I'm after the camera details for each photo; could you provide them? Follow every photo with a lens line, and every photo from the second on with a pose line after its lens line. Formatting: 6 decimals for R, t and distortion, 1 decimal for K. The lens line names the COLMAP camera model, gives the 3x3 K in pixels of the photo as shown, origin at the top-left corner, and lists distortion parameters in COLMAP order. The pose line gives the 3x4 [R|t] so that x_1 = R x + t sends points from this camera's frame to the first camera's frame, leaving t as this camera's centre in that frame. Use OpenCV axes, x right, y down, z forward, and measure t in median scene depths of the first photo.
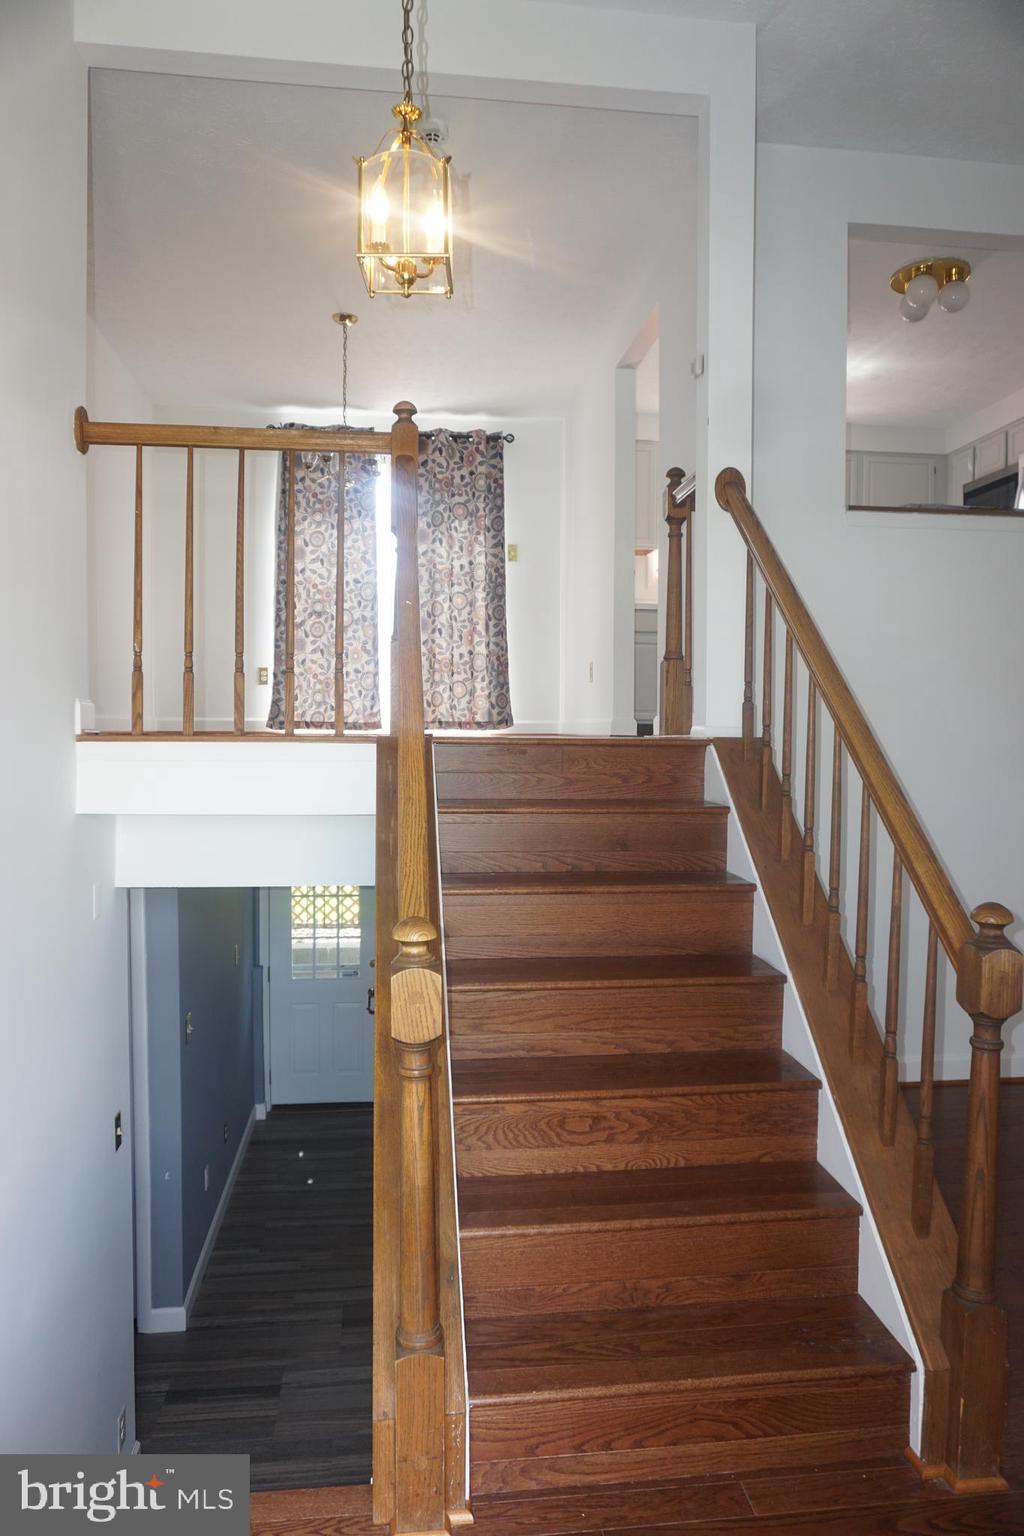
lens RADIAL K [[1015.4, 0, 516.6], [0, 1015.4, 766.0], [0, 0, 1]] dist [-0.064171, 0.040034]
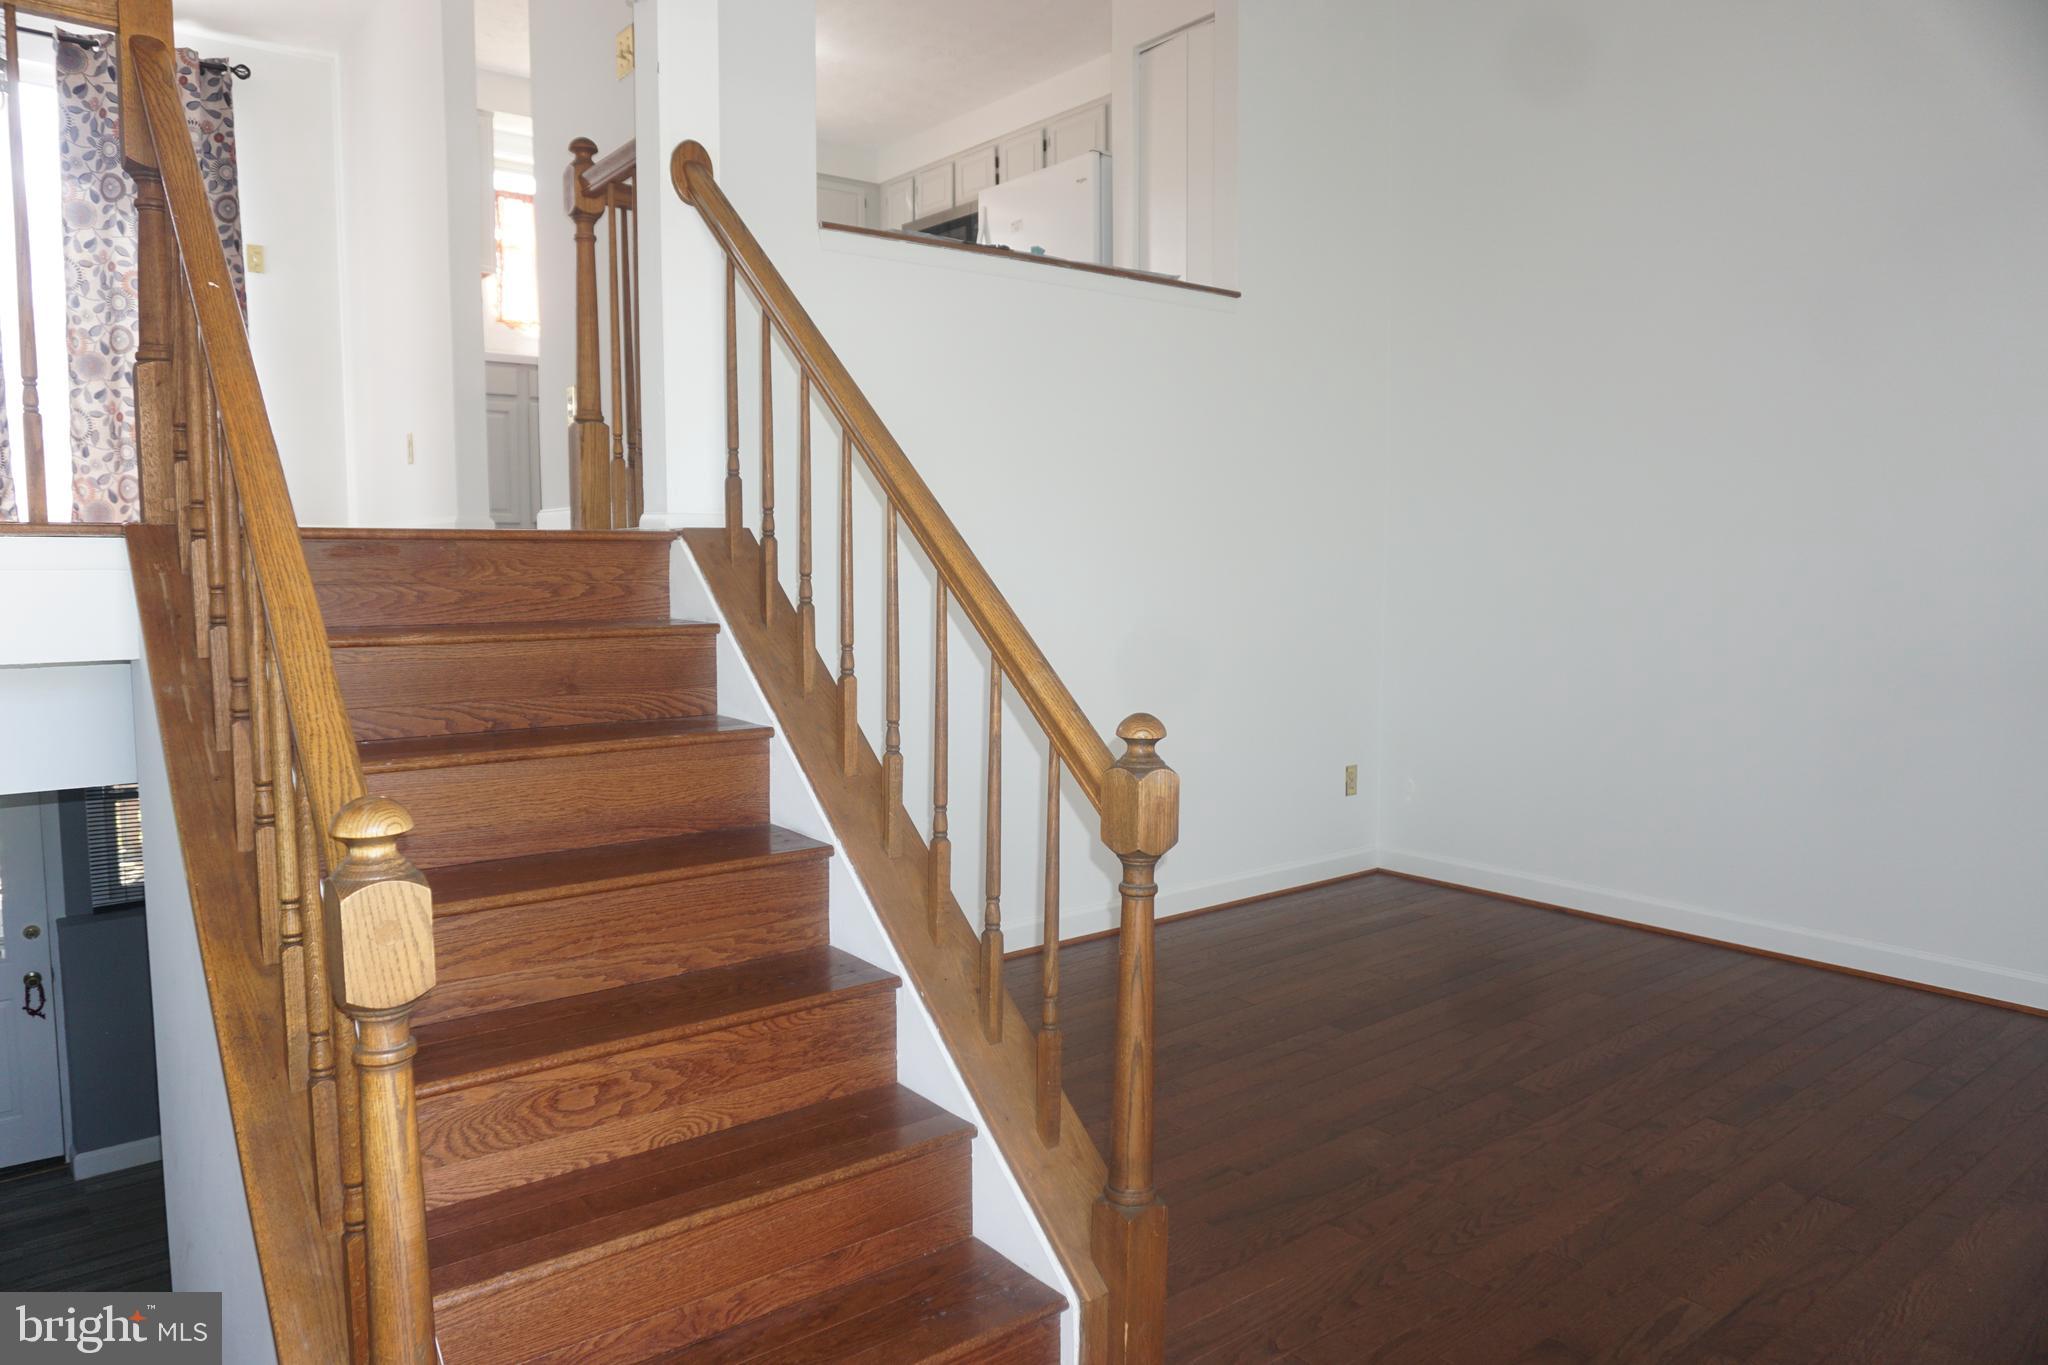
lens RADIAL K [[1353.8, 0, 1025.6], [0, 1353.8, 675.5], [0, 0, 1]] dist [-0.064171, 0.040034]
pose [[0.849735, -0.053014, 0.524537, -0.098426], [0.024263, 0.997810, 0.061541, 0.021761], [-0.526651, -0.039567, 0.849160, 0.077161]]
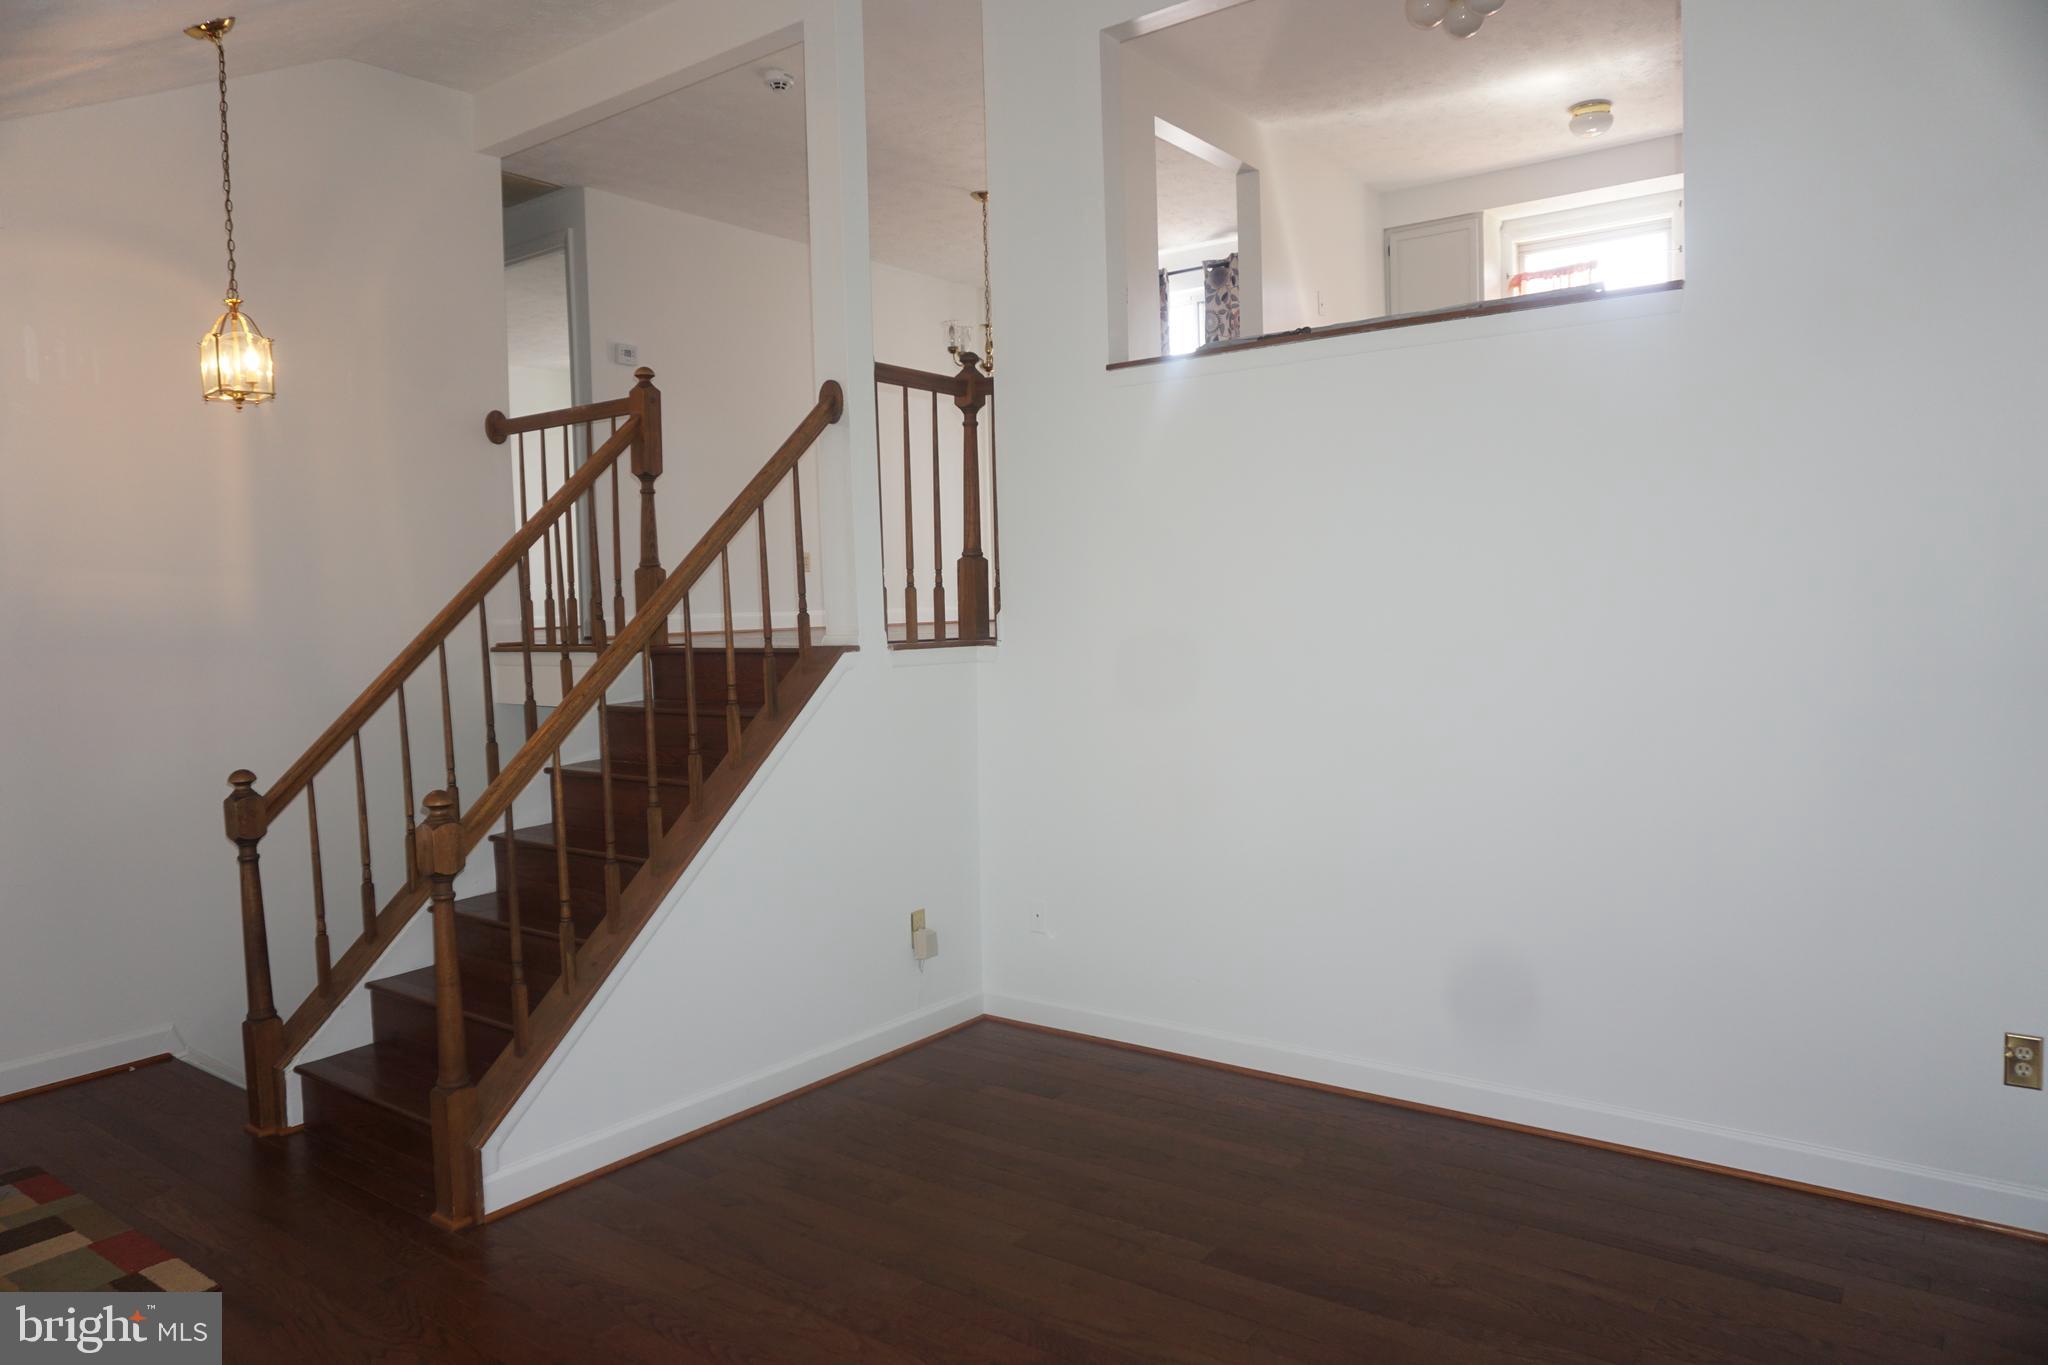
lens RADIAL K [[1369.9, 0, 1024.0], [0, 1369.9, 682.5], [0, 0, 1]] dist [-0.000330, 0.000096]
pose [[0.711056, 0.012566, -0.703023, 1.330308], [0.010112, 0.999554, 0.028093, -0.029012], [0.703062, -0.027085, 0.710612, 0.142786]]
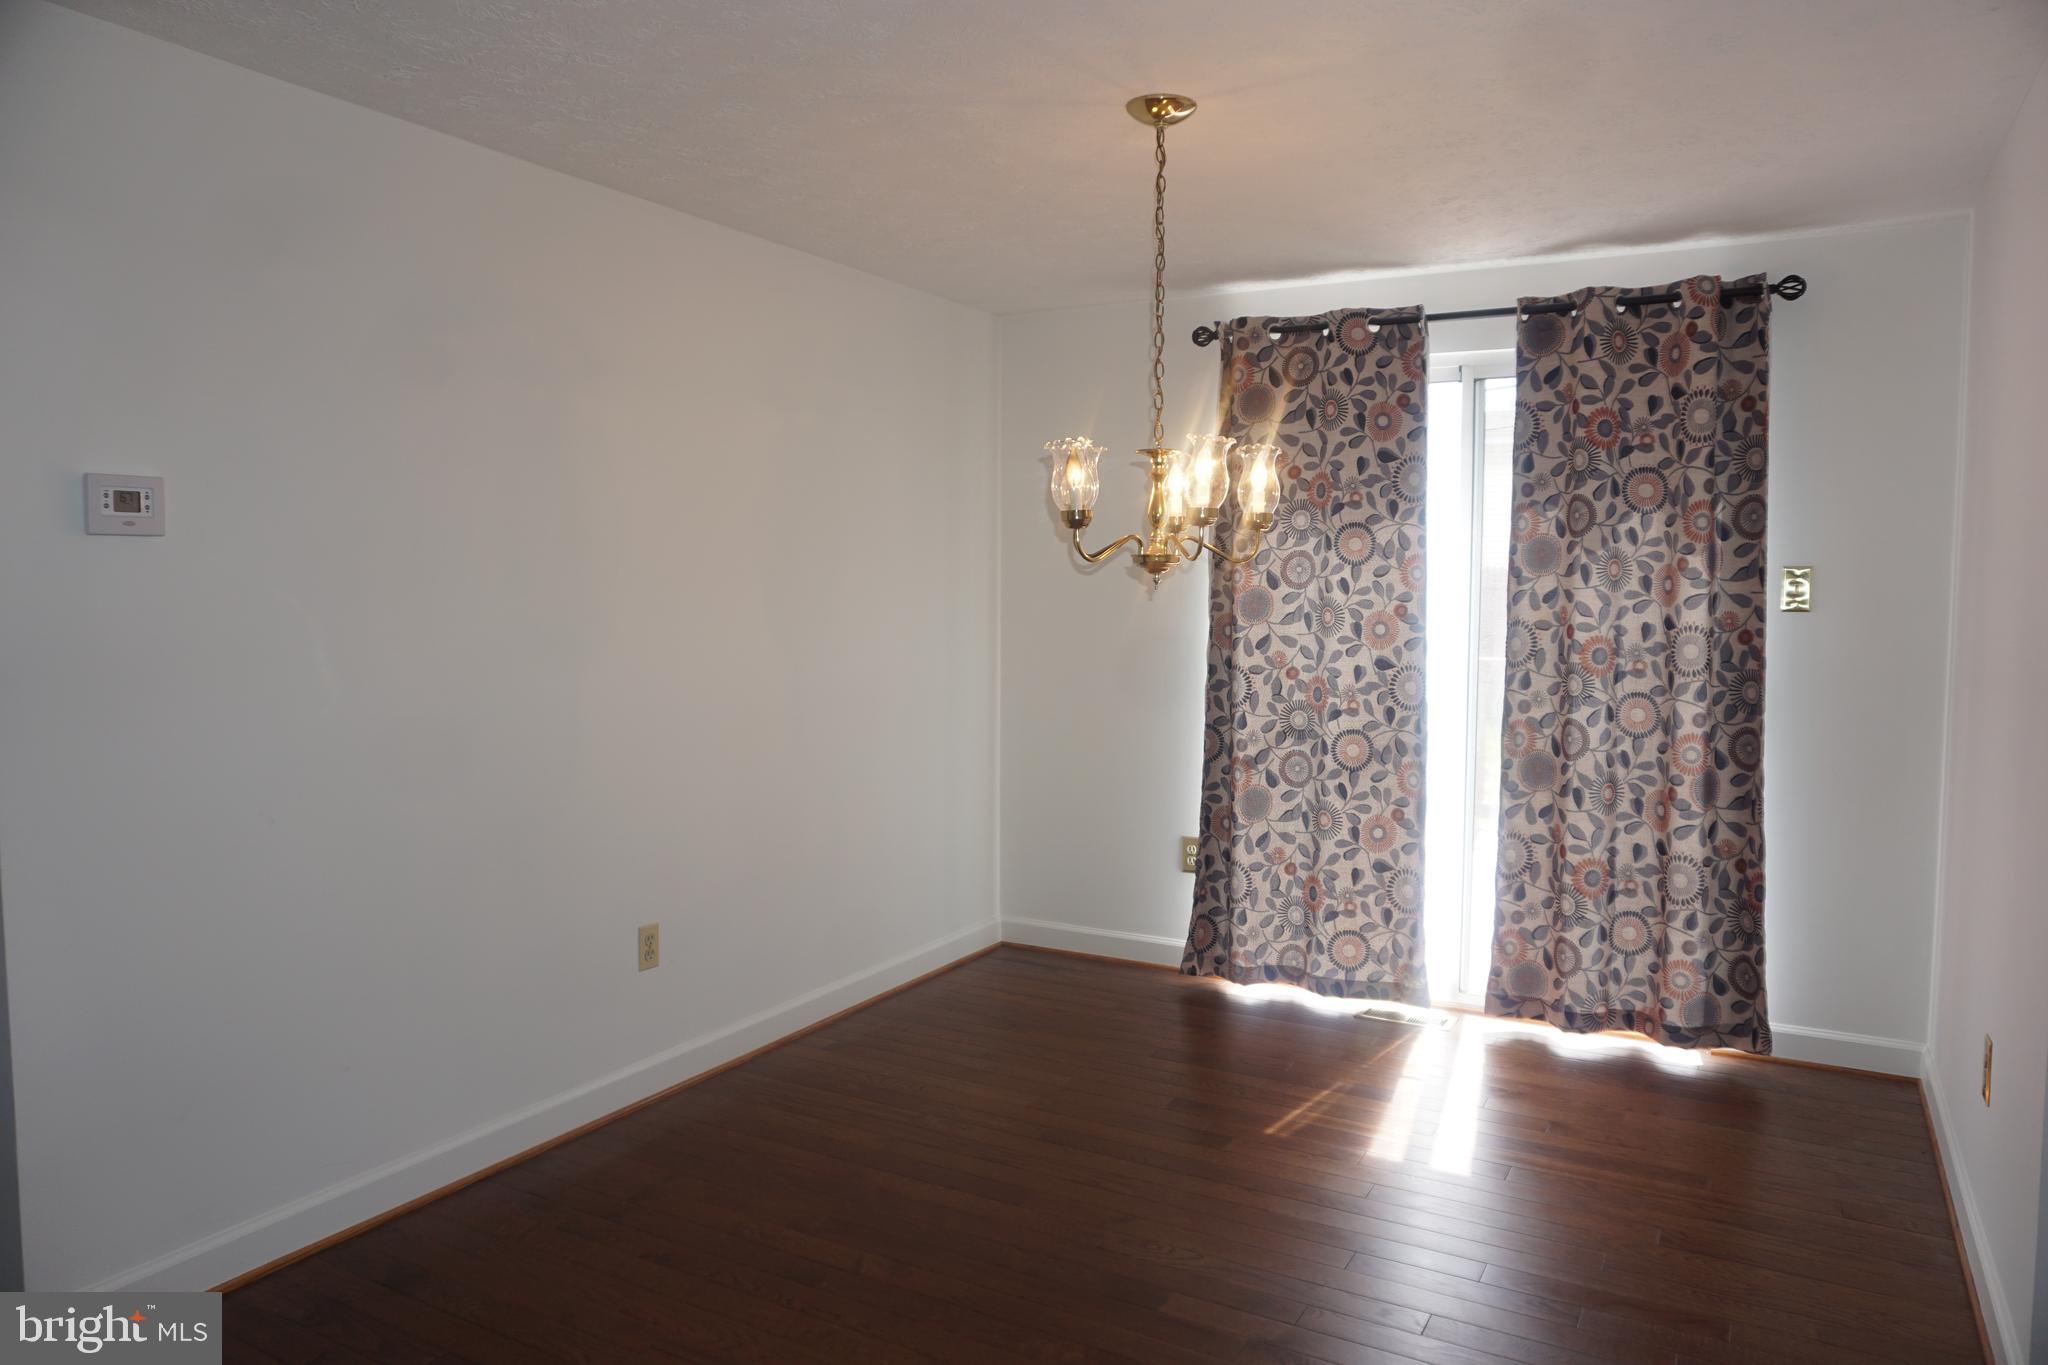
lens RADIAL K [[1353.8, 0, 1025.6], [0, 1353.8, 675.5], [0, 0, 1]] dist [-0.064171, 0.040034]
pose [[0.803435, 0.039816, -0.594060, 0.140376], [-0.019101, 0.998972, 0.041122, -0.441905], [0.595087, -0.021692, 0.803369, 0.981932]]
